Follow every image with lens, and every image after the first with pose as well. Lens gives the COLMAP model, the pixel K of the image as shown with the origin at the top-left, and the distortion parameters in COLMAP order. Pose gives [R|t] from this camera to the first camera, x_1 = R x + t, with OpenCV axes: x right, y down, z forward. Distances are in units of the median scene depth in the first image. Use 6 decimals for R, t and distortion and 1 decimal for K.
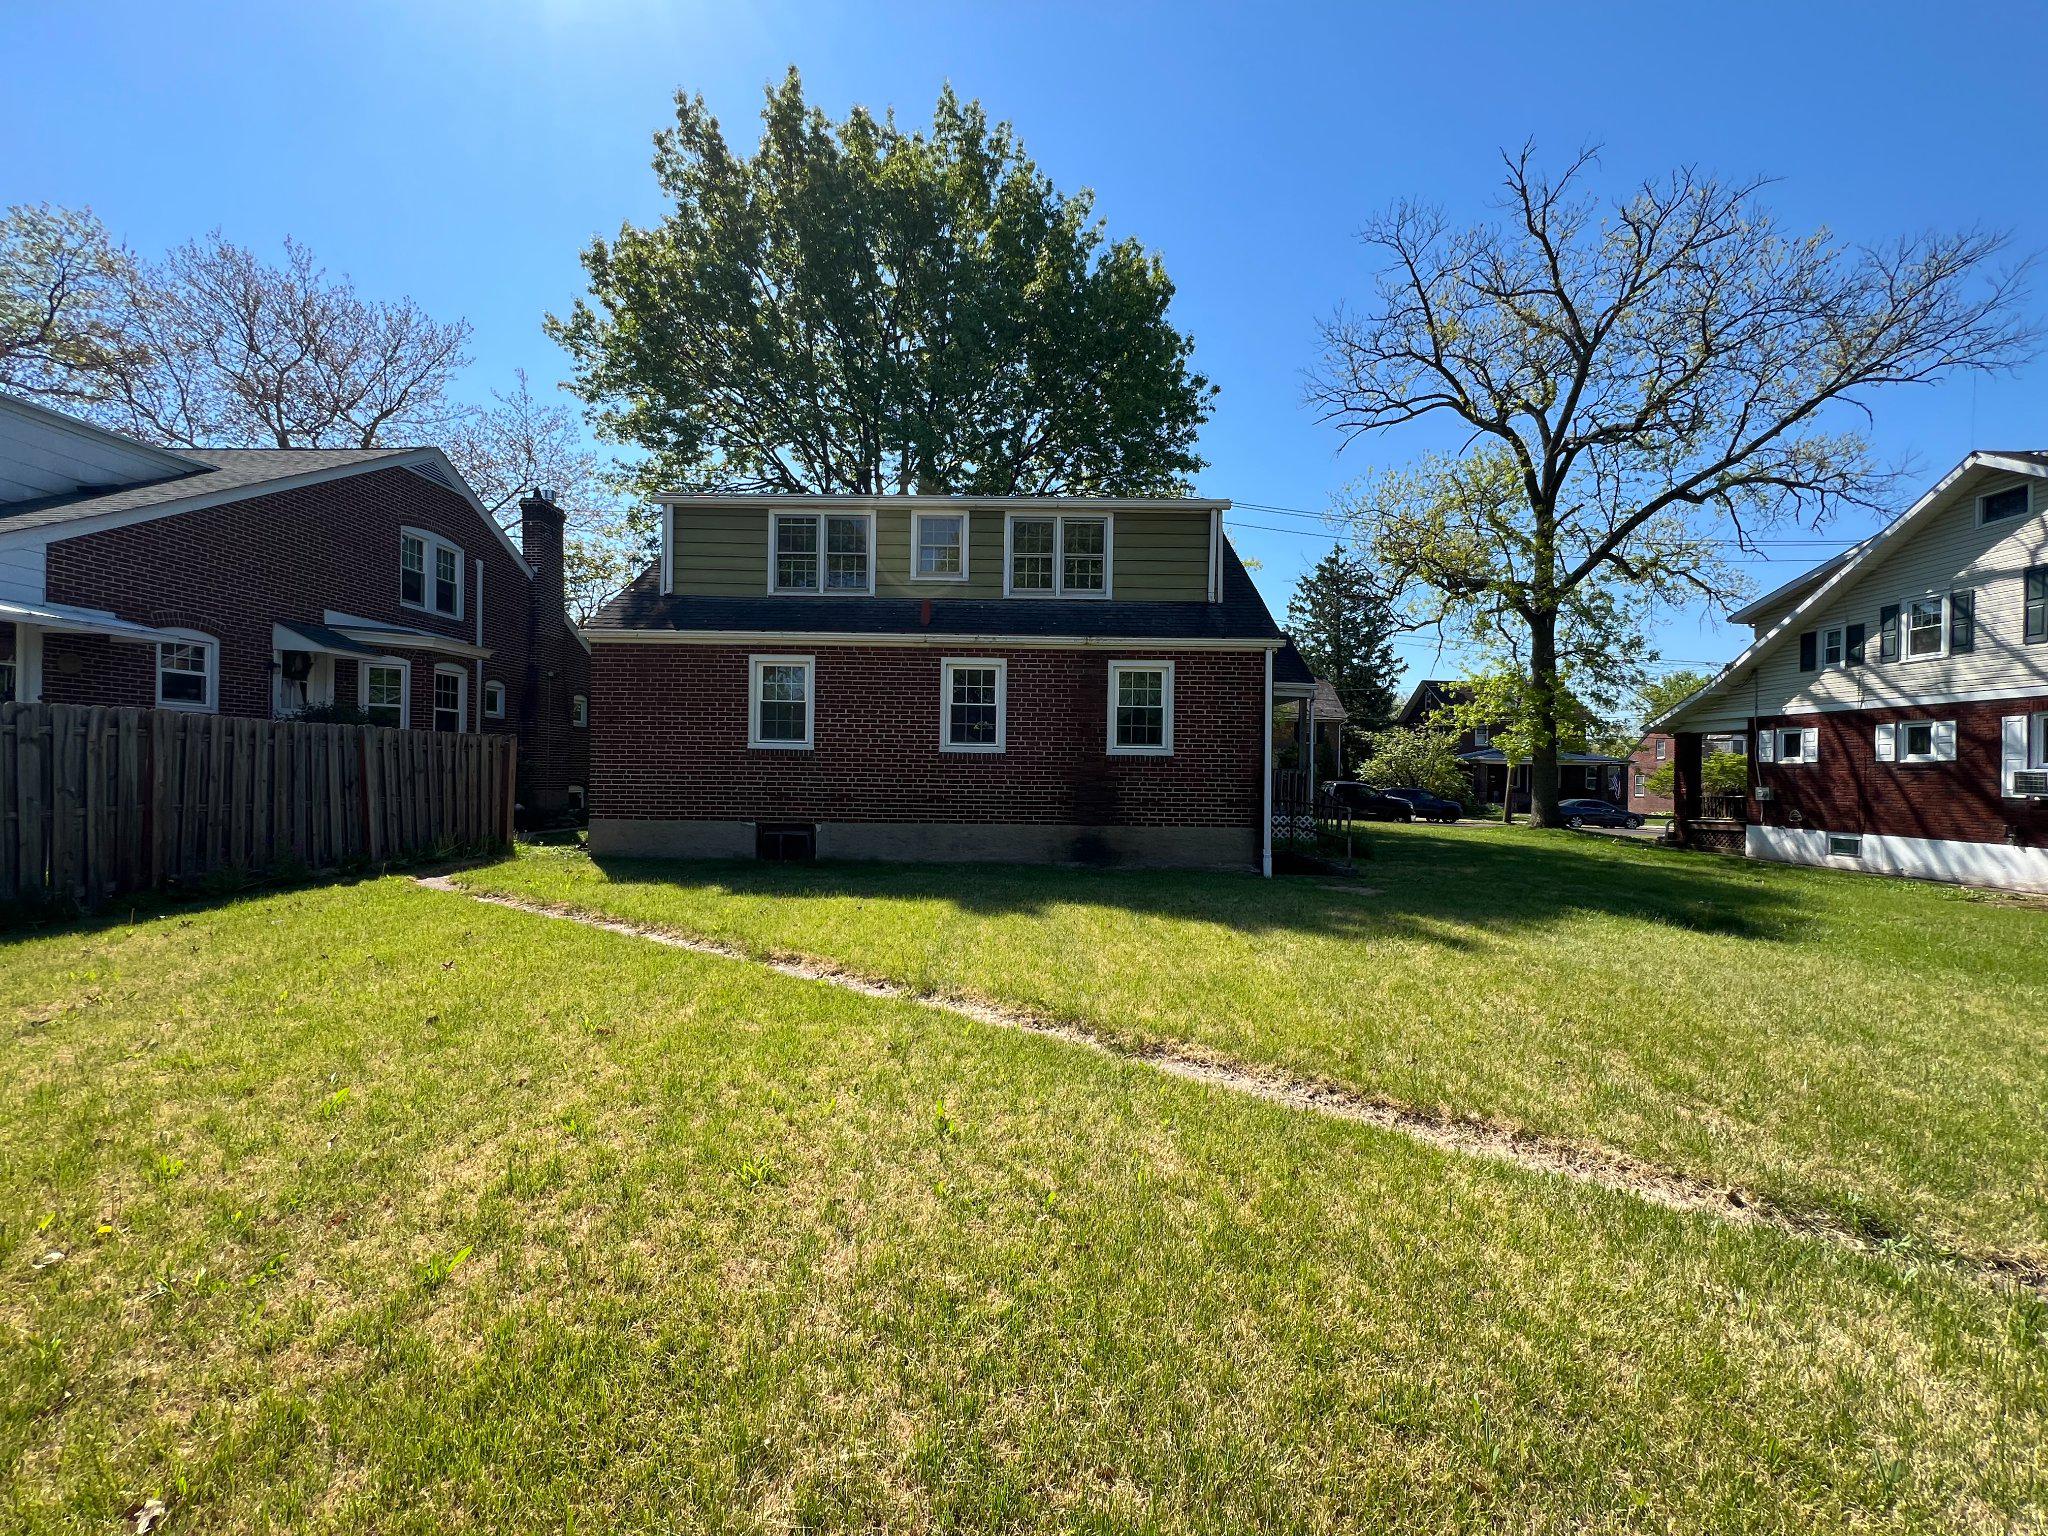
lens RADIAL K [[822.2, 0, 1024.5], [0, 822.2, 771.6], [0, 0, 1]] dist [-0.000988, 0.000401]
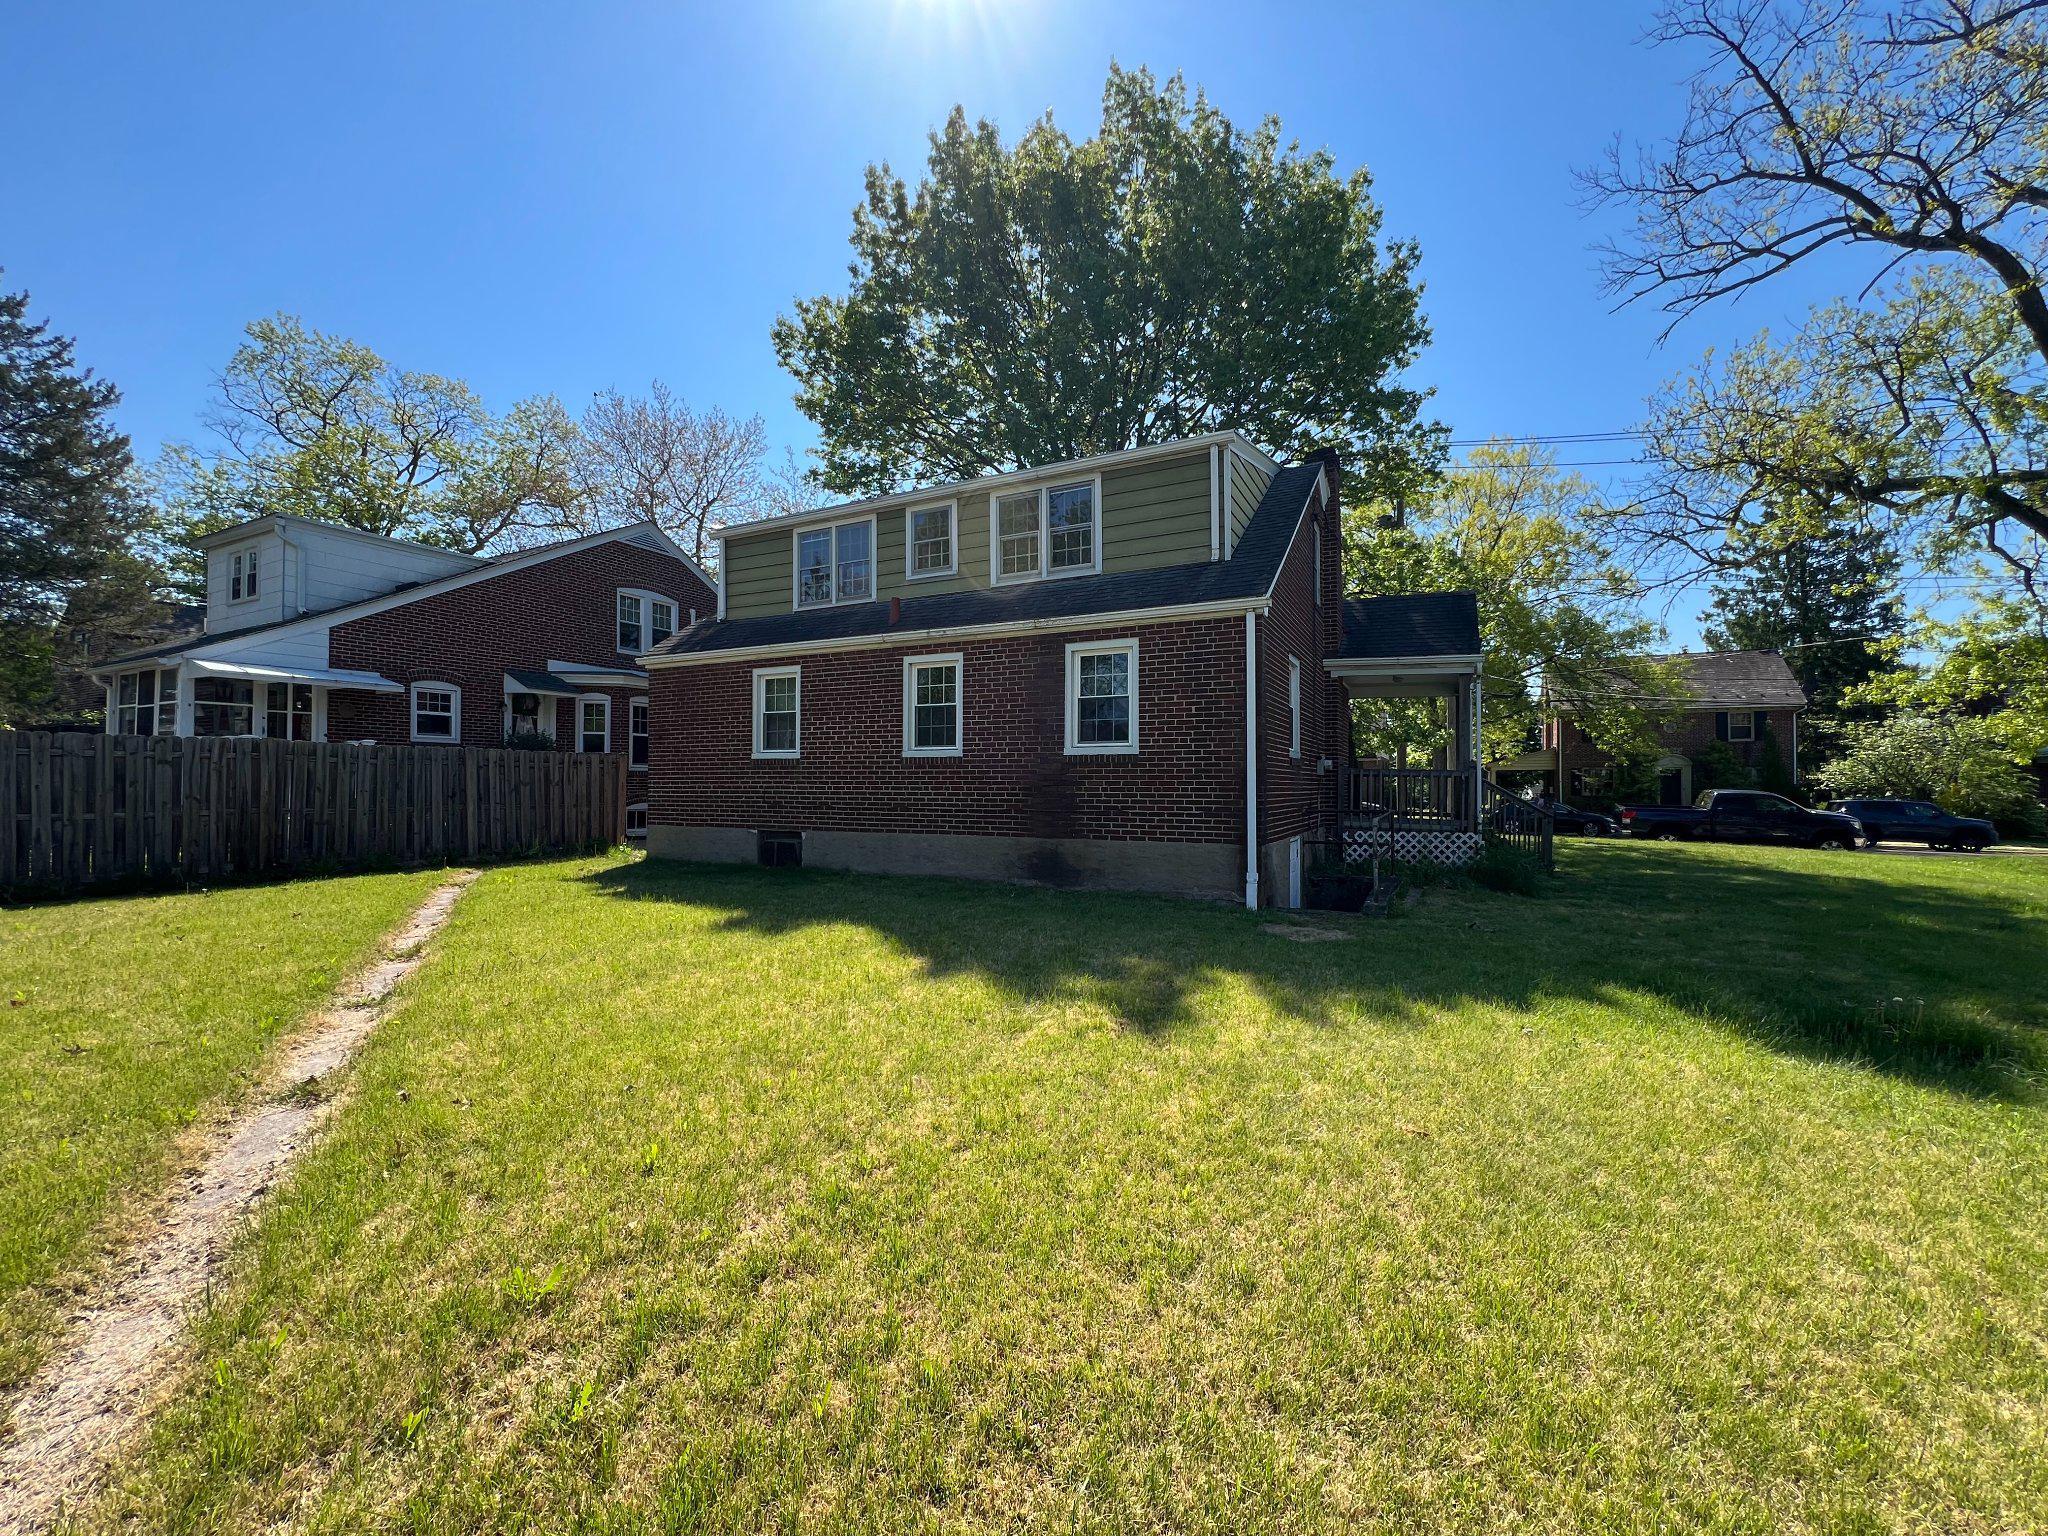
lens RADIAL K [[822.2, 0, 1024.5], [0, 822.2, 771.6], [0, 0, 1]] dist [-0.000988, 0.000401]
pose [[0.896173, -0.019702, -0.443268, 0.416571], [0.010932, 0.999691, -0.022333, 0.014370], [0.443571, 0.015169, 0.896111, 0.207921]]
